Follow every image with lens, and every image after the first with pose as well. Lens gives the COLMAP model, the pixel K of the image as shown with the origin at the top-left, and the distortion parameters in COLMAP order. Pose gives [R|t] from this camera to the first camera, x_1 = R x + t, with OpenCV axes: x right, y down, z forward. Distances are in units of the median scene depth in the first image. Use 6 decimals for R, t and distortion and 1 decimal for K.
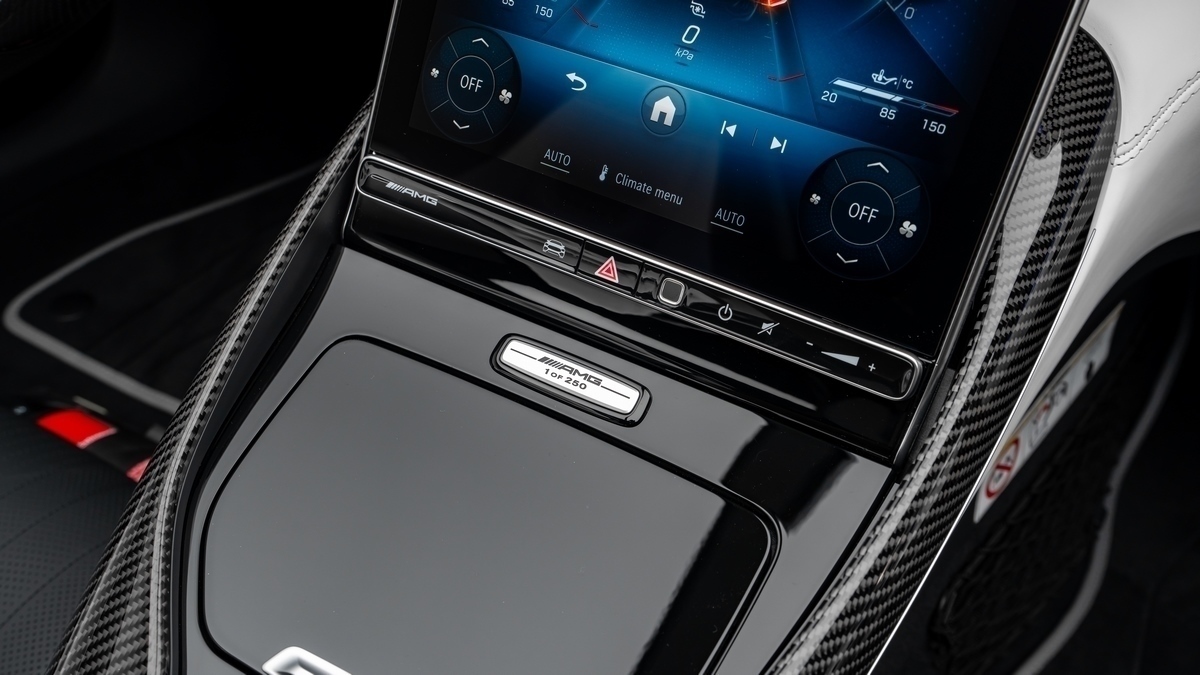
lens RADIAL K [[1136.1, 0, 600.0], [0, 1136.1, 337.5], [0, 0, 1]] dist [0.068153, 0.013318]
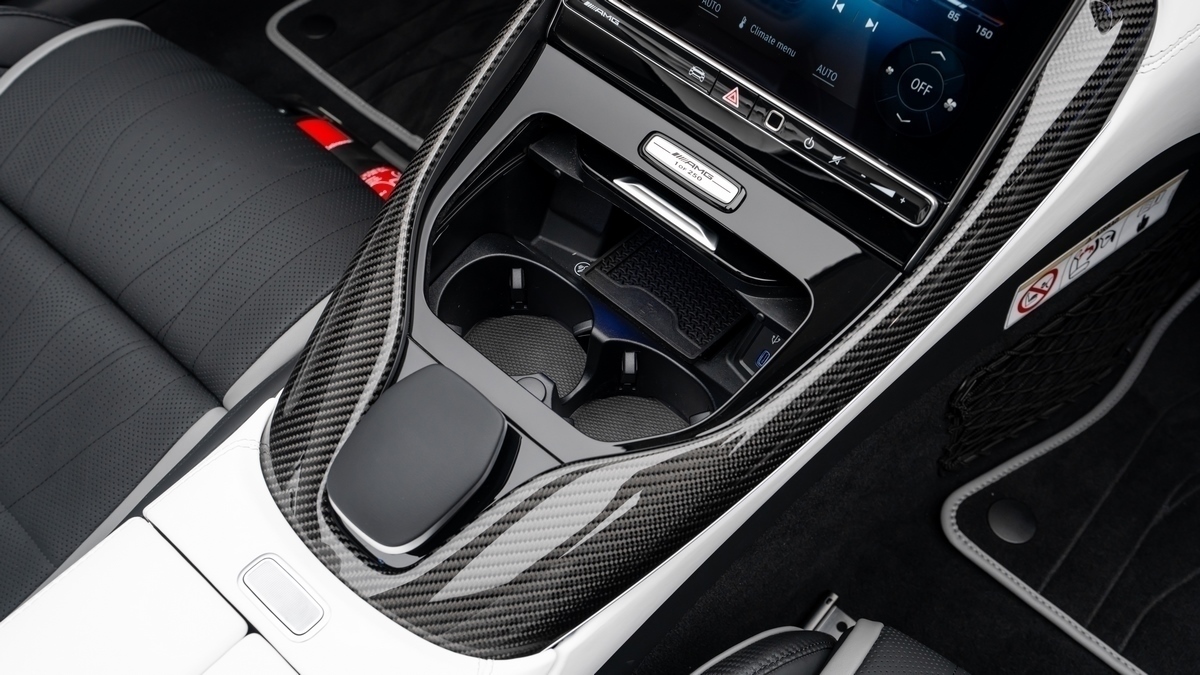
lens RADIAL K [[1136.1, 0, 600.0], [0, 1136.1, 337.5], [0, 0, 1]] dist [0.068153, 0.013318]
pose [[0.976650, 0.181714, -0.114607, 0.061281], [-0.152671, 0.962360, 0.224846, -0.064777], [0.151151, -0.202099, 0.967631, -0.410833]]
